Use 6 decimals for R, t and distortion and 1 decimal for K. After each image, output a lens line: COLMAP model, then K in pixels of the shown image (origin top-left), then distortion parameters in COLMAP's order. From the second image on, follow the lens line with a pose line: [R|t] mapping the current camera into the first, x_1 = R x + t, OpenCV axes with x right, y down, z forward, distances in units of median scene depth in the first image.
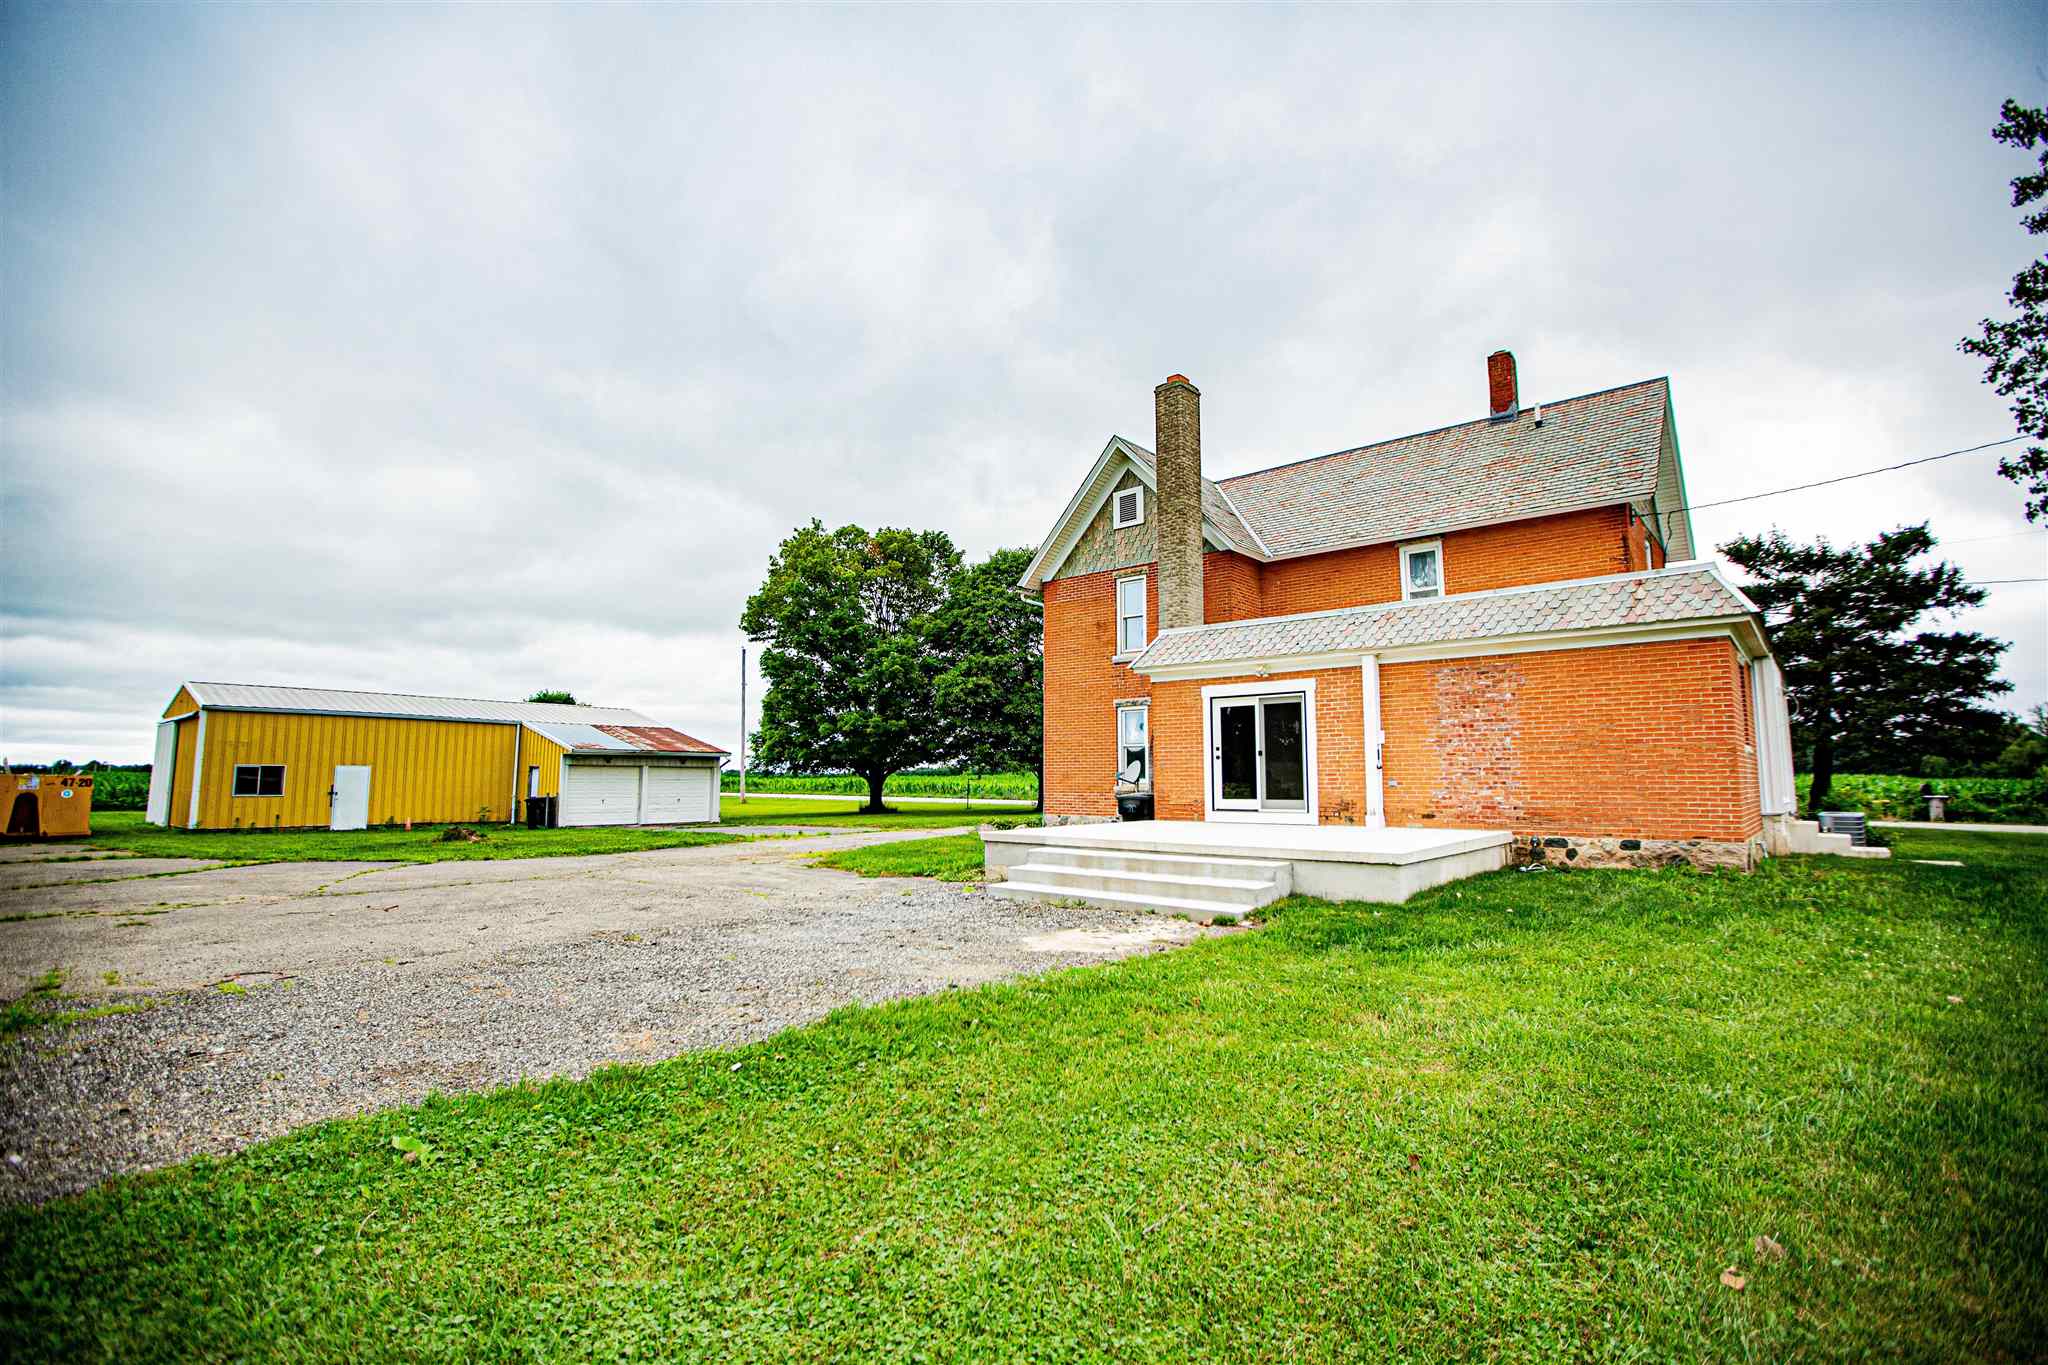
lens RADIAL K [[928.8, 0, 1019.2], [0, 928.8, 678.7], [0, 0, 1]] dist [-0.054847, 0.024577]
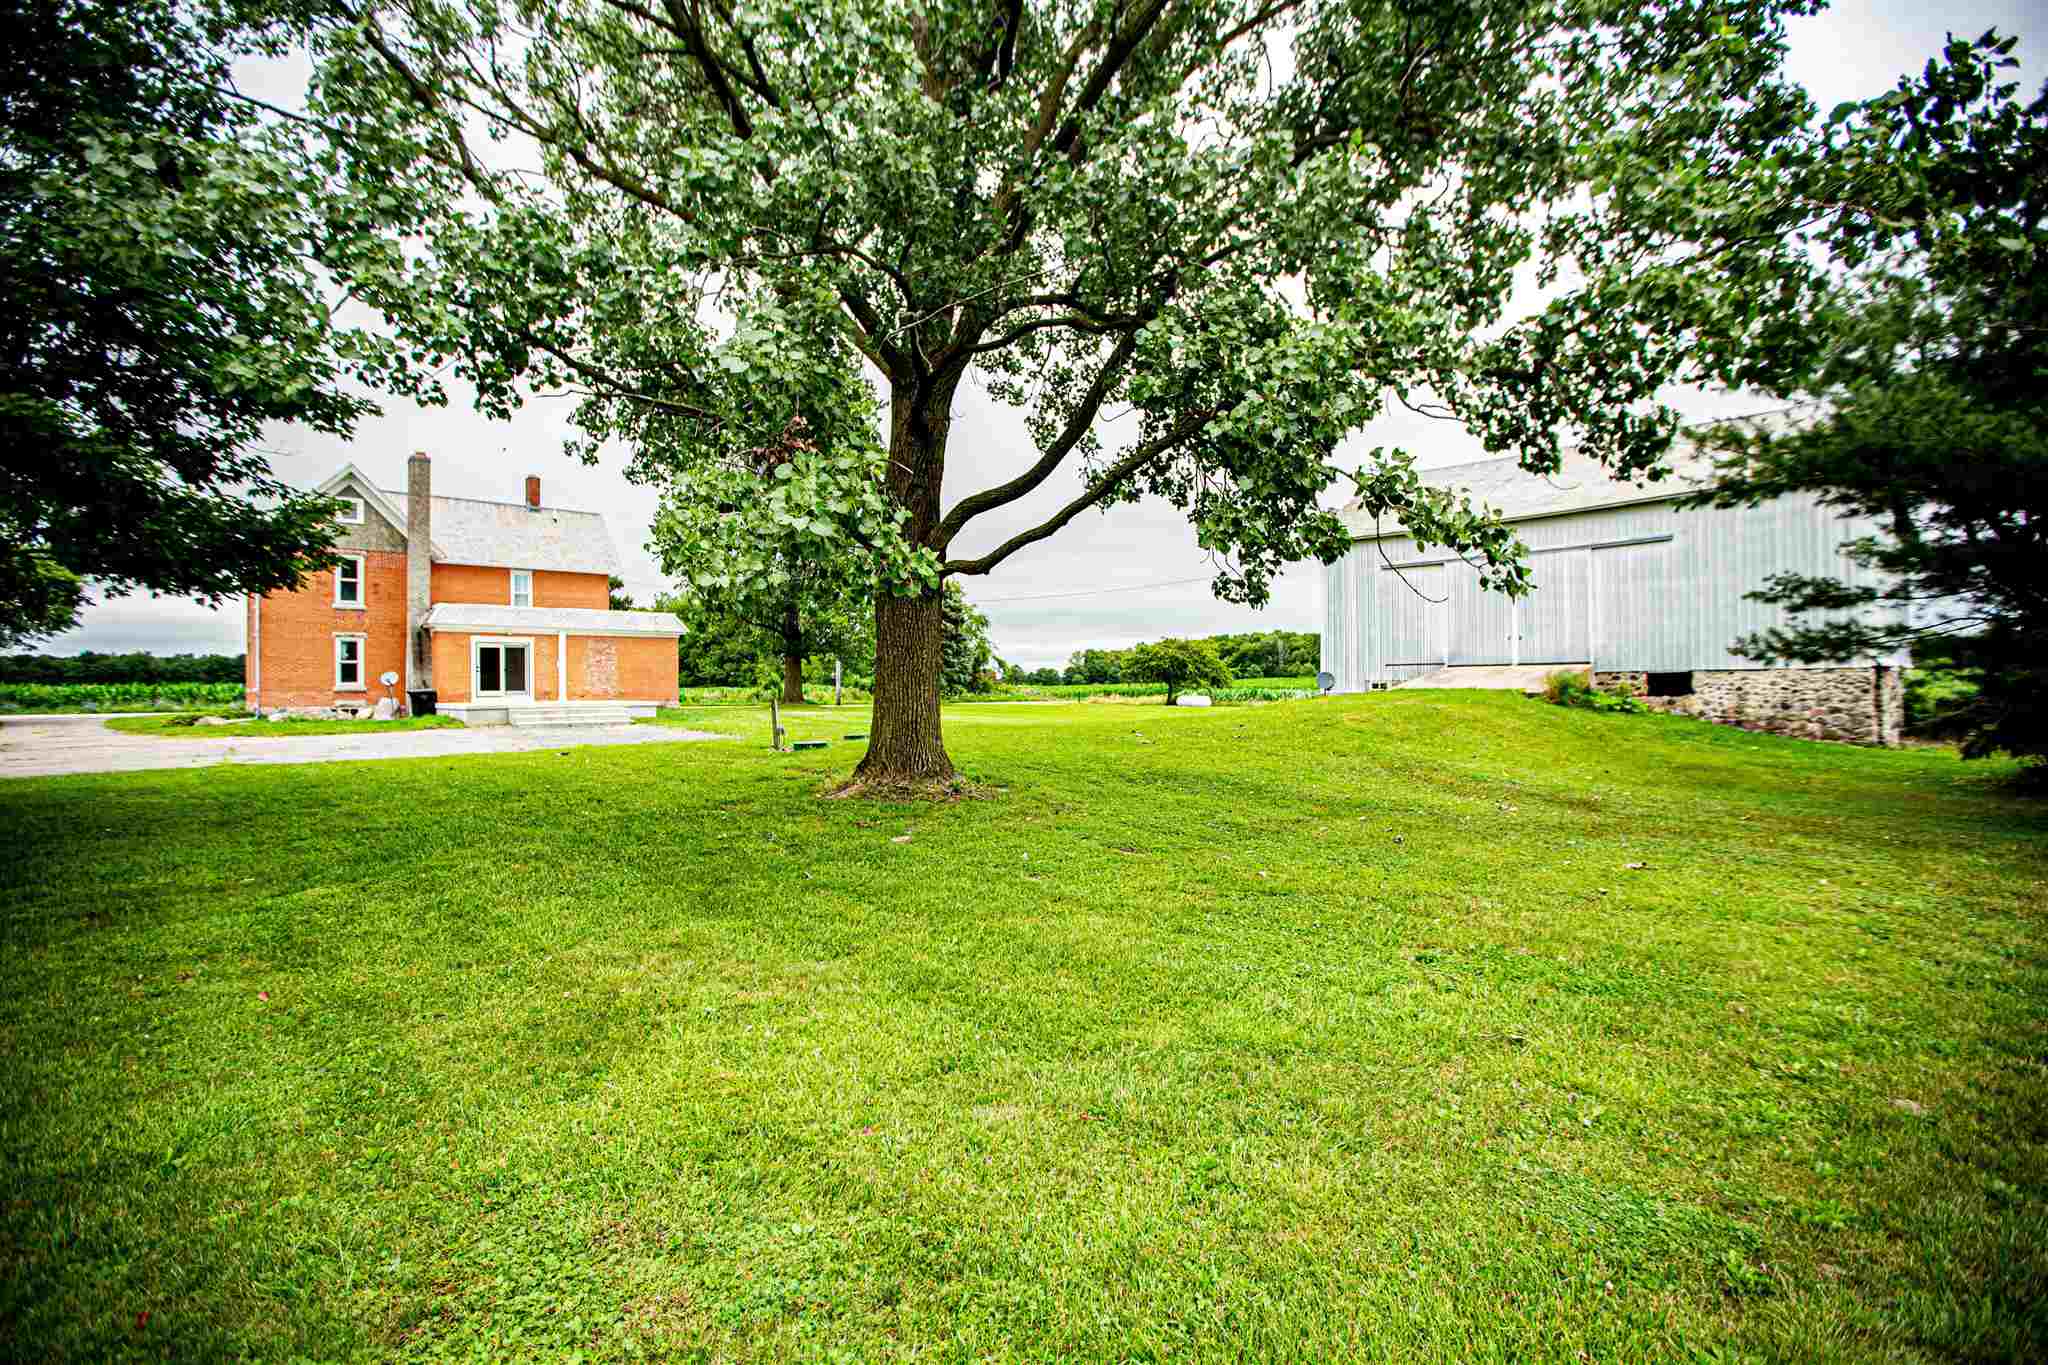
lens RADIAL K [[928.8, 0, 1019.2], [0, 928.8, 678.7], [0, 0, 1]] dist [-0.054847, 0.024577]
pose [[0.092213, 0.003840, 0.995732, -1.317228], [-0.100666, 0.994905, 0.005485, -0.024039], [-0.990638, -0.100742, 0.092130, -0.295648]]
